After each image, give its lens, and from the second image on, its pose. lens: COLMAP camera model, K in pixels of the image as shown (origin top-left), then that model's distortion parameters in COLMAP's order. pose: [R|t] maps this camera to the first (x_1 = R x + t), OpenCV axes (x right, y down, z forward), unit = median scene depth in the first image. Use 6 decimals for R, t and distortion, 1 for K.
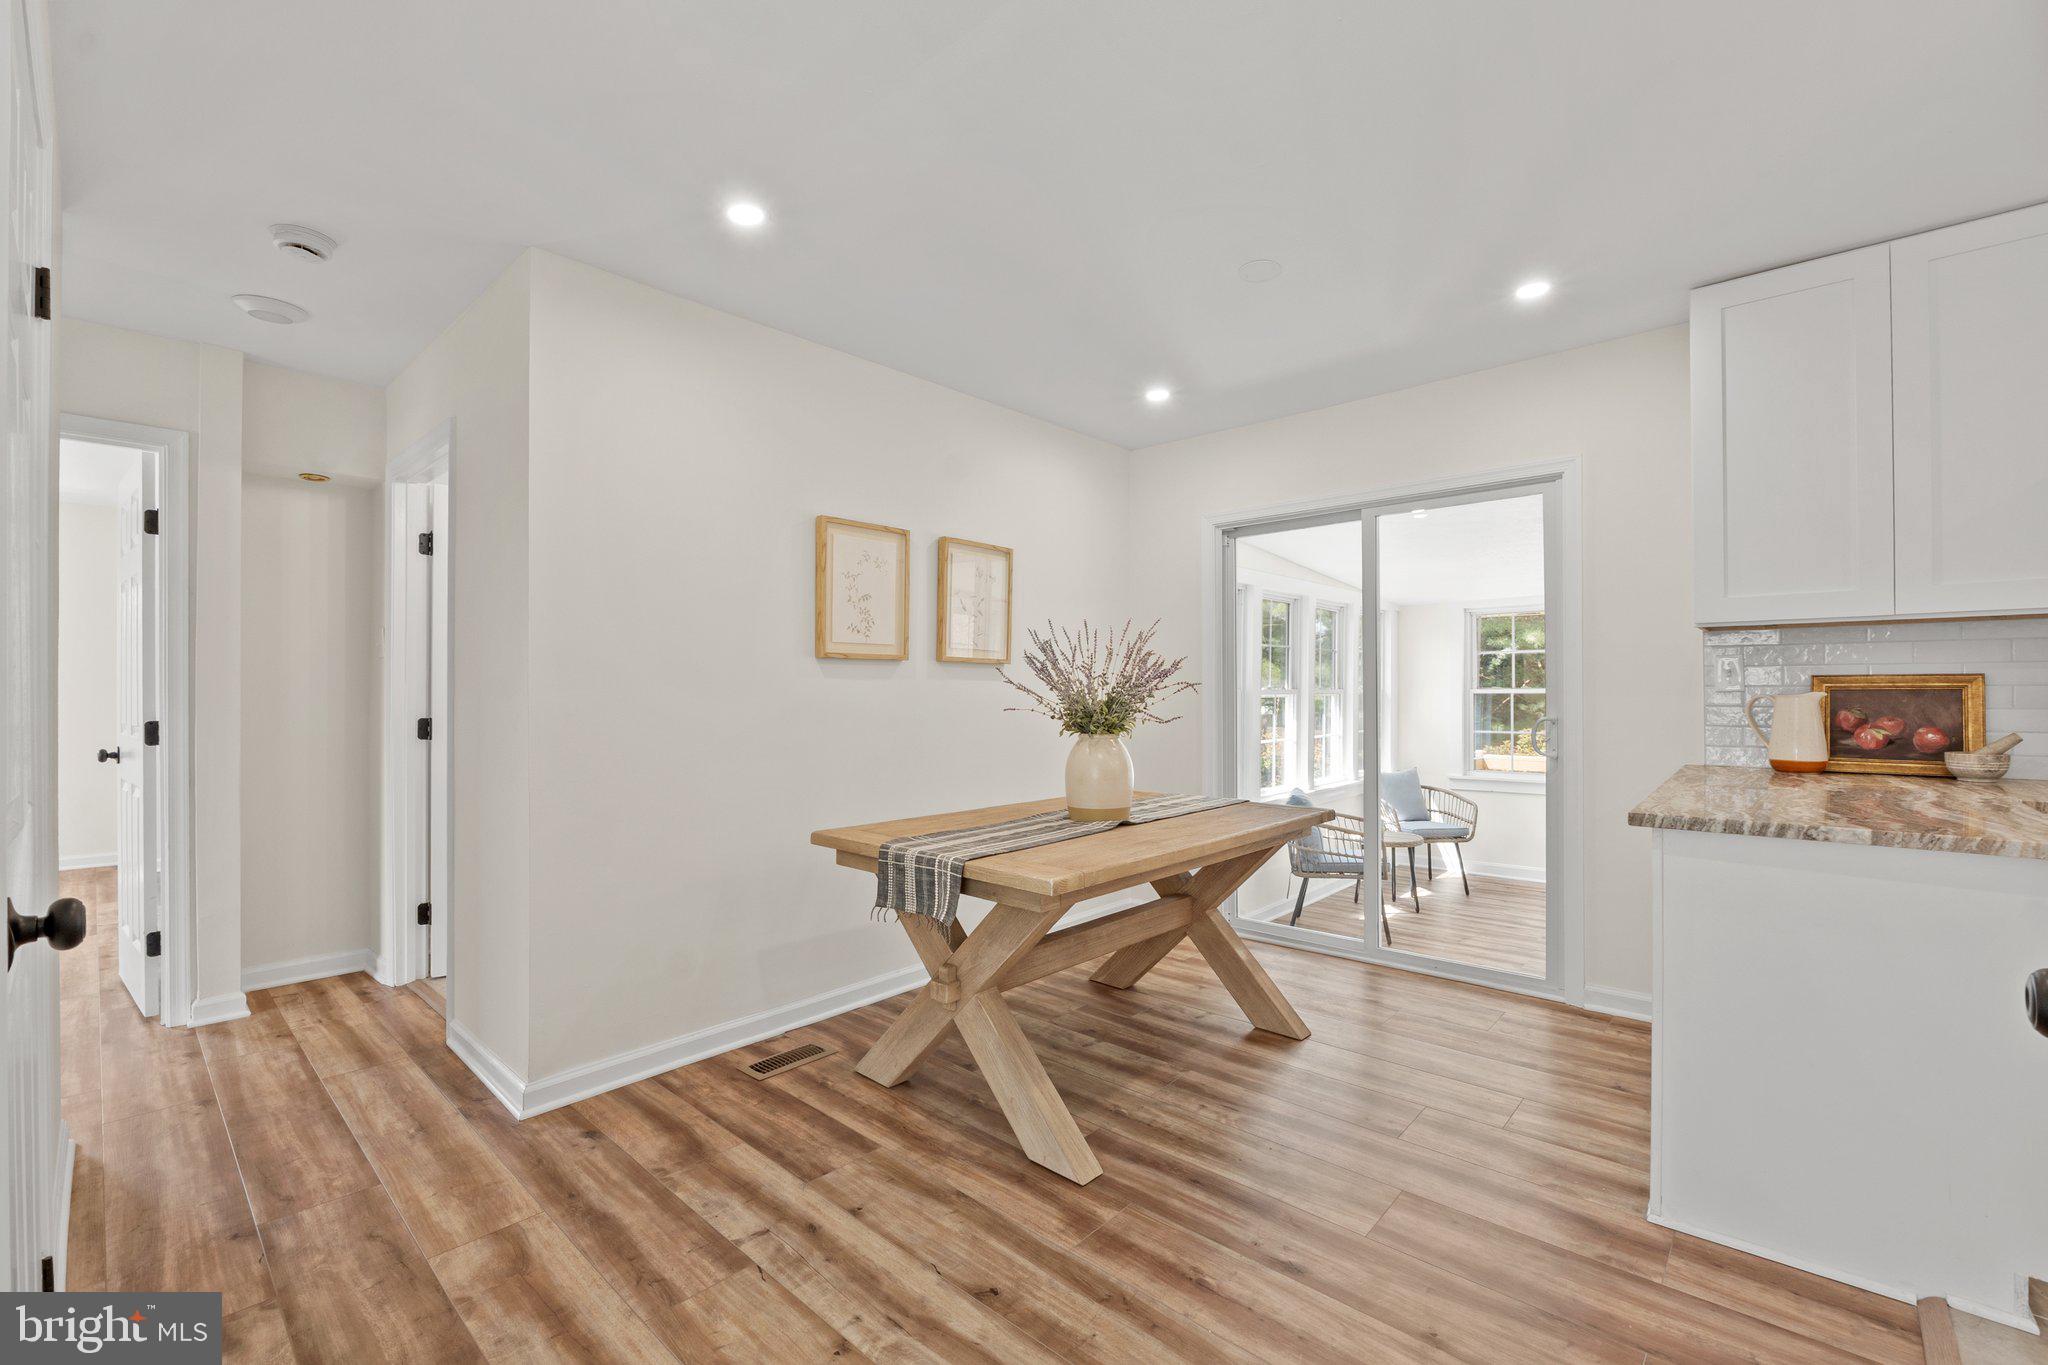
lens RADIAL K [[867.7, 0, 1024.0], [0, 867.7, 682.5], [0, 0, 1]] dist [-0.008020, -0.000208]
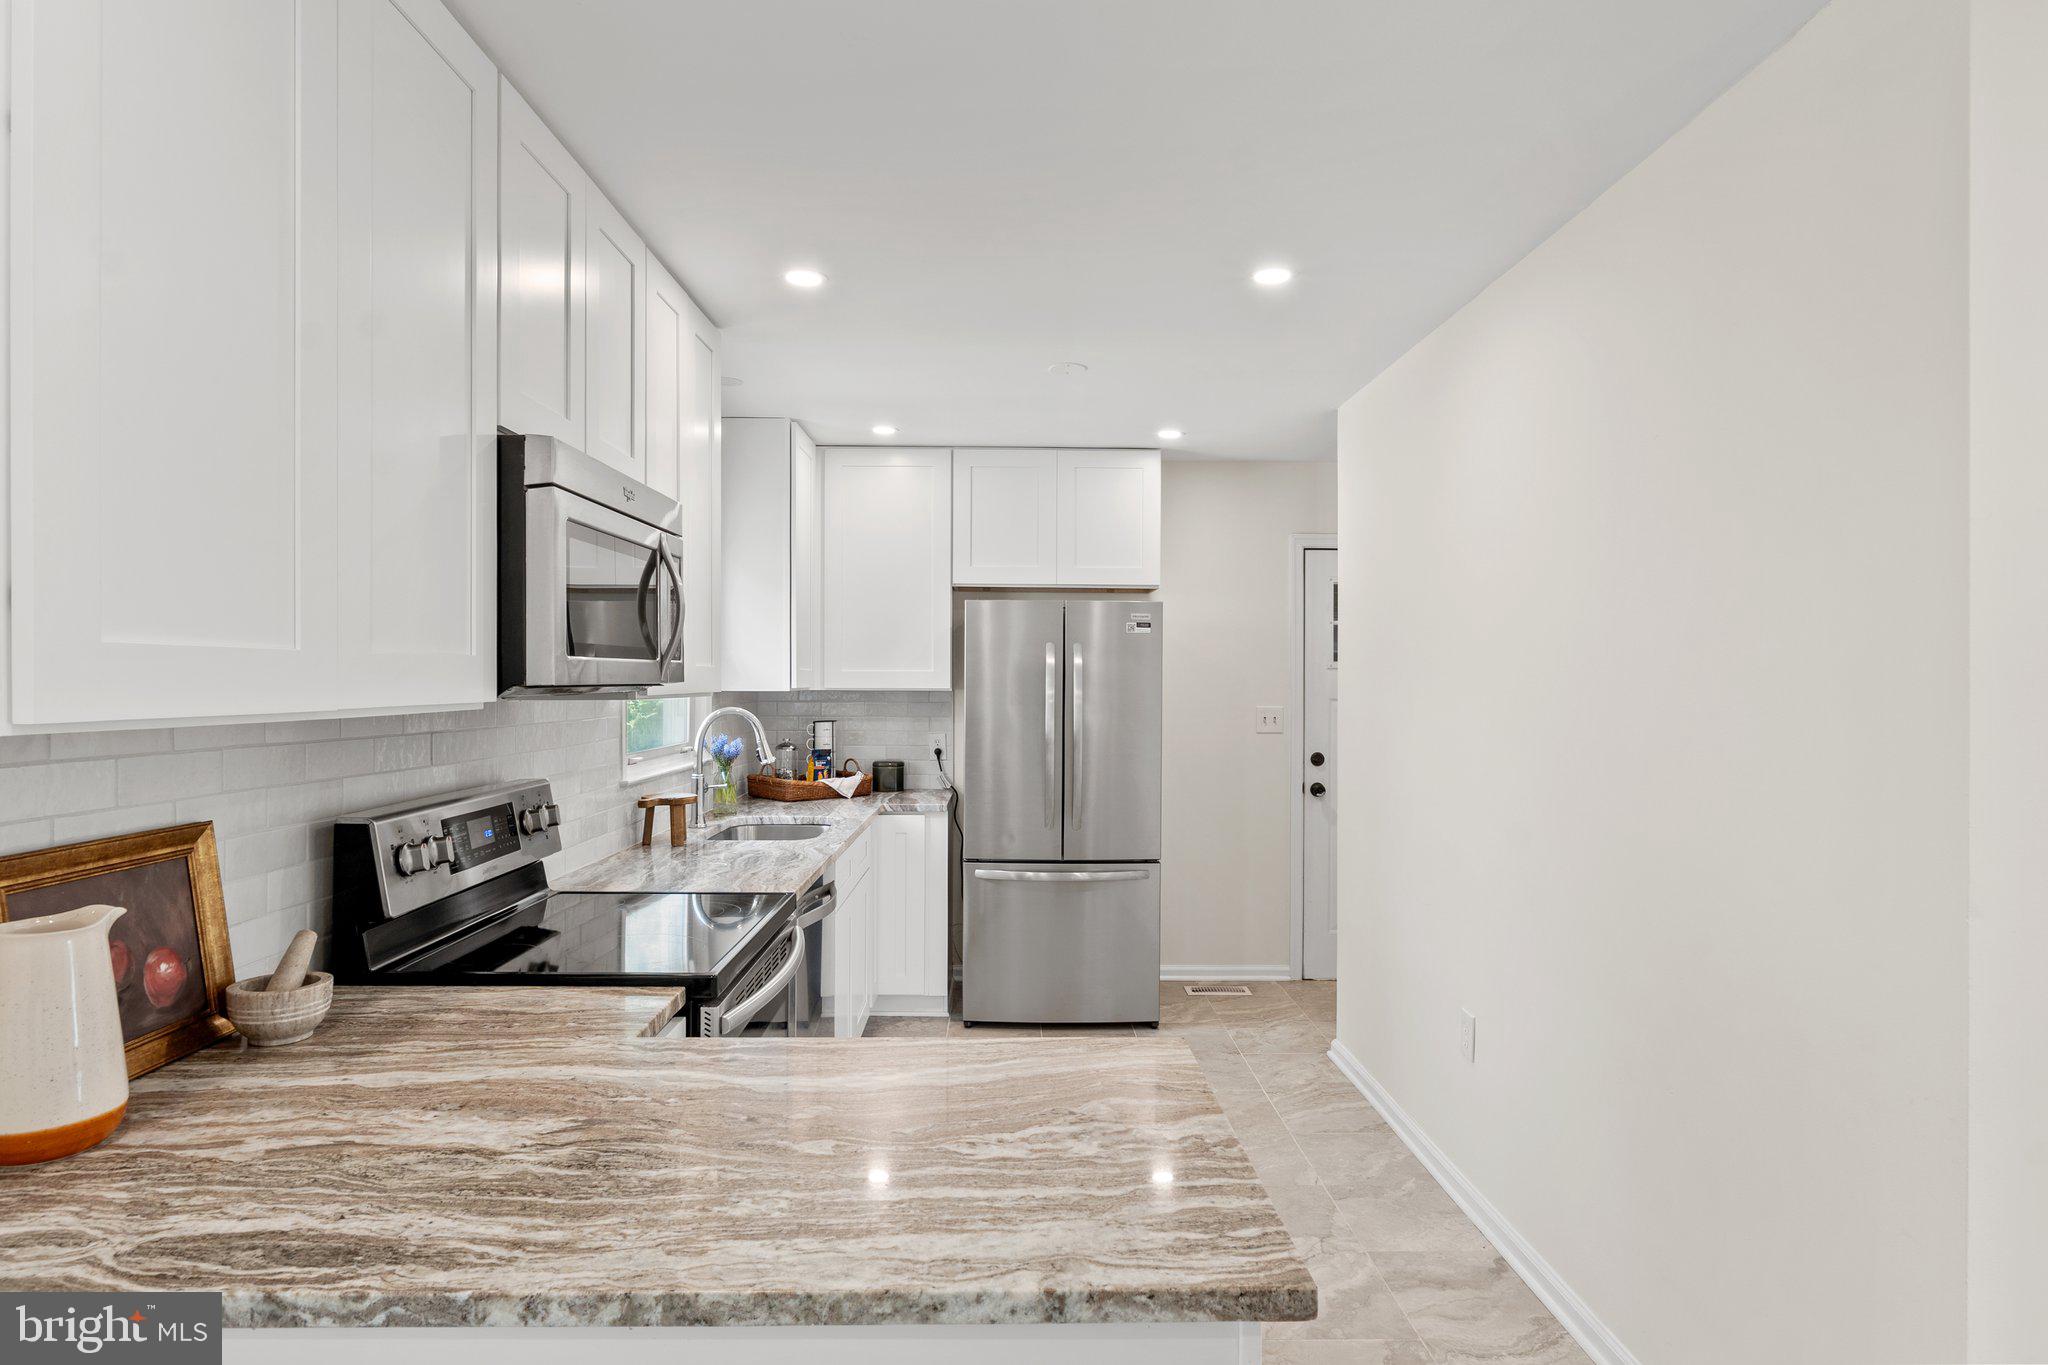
lens RADIAL K [[1147.7, 0, 1026.1], [0, 1147.7, 684.9], [0, 0, 1]] dist [-0.006588, 0.000753]
pose [[-0.683826, -0.001192, 0.729644, 0.301992], [-0.005964, 0.999974, -0.003956, -0.083432], [-0.729621, -0.007057, -0.683815, 1.049027]]
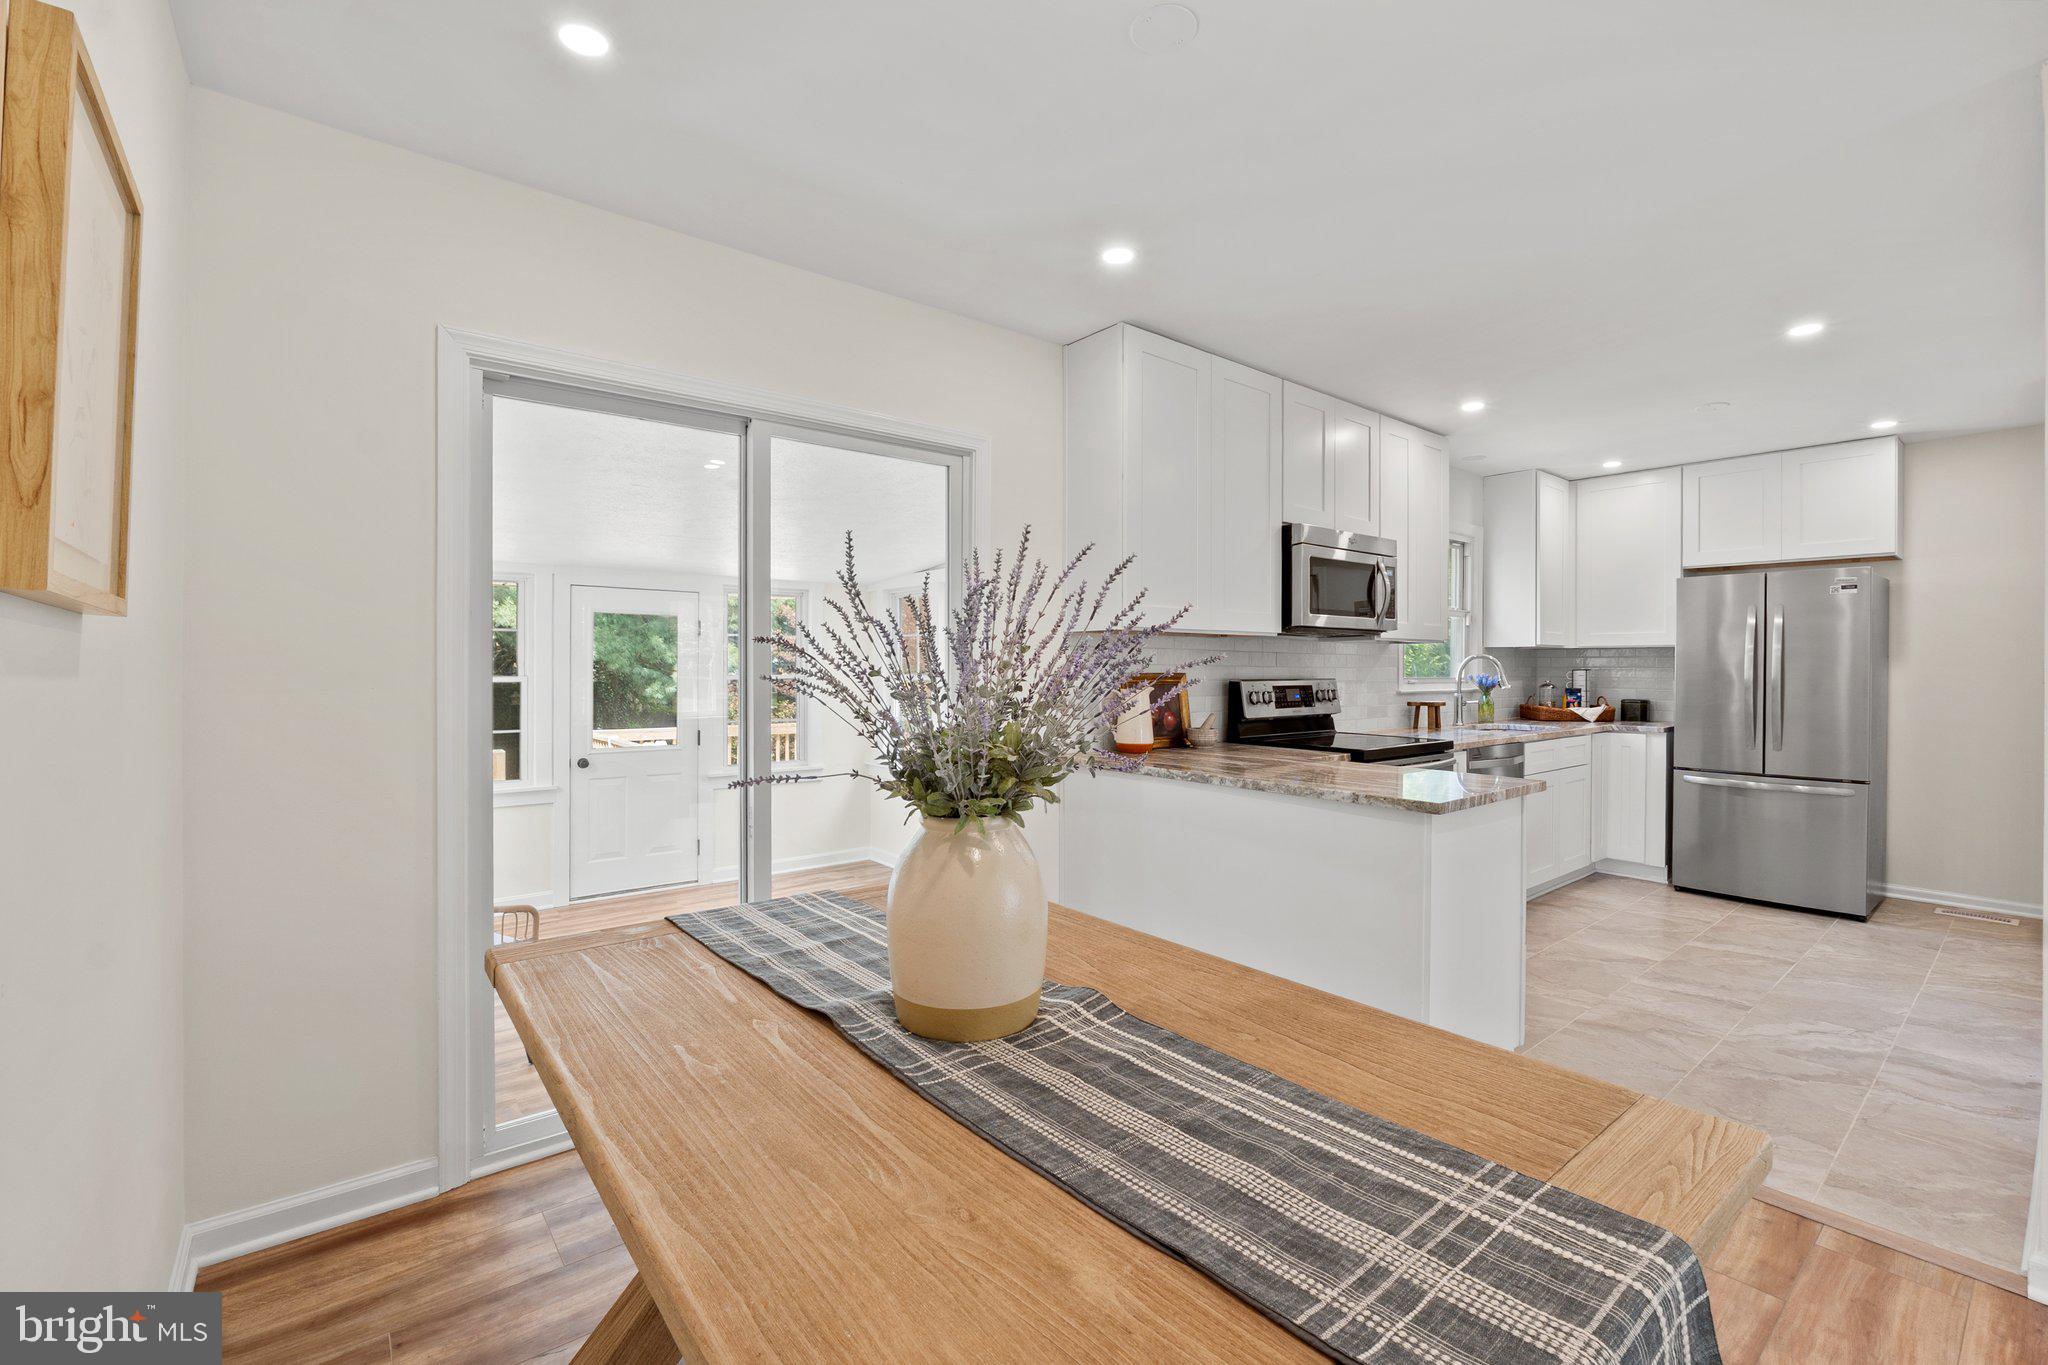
lens RADIAL K [[877.1, 0, 1032.7], [0, 877.1, 670.7], [0, 0, 1]] dist [-0.010211, 0.000198]
pose [[0.145058, 0.000837, 0.989423, -0.357486], [-0.011187, 0.999937, 0.000794, -0.011611], [-0.989360, -0.011184, 0.145059, 0.984735]]
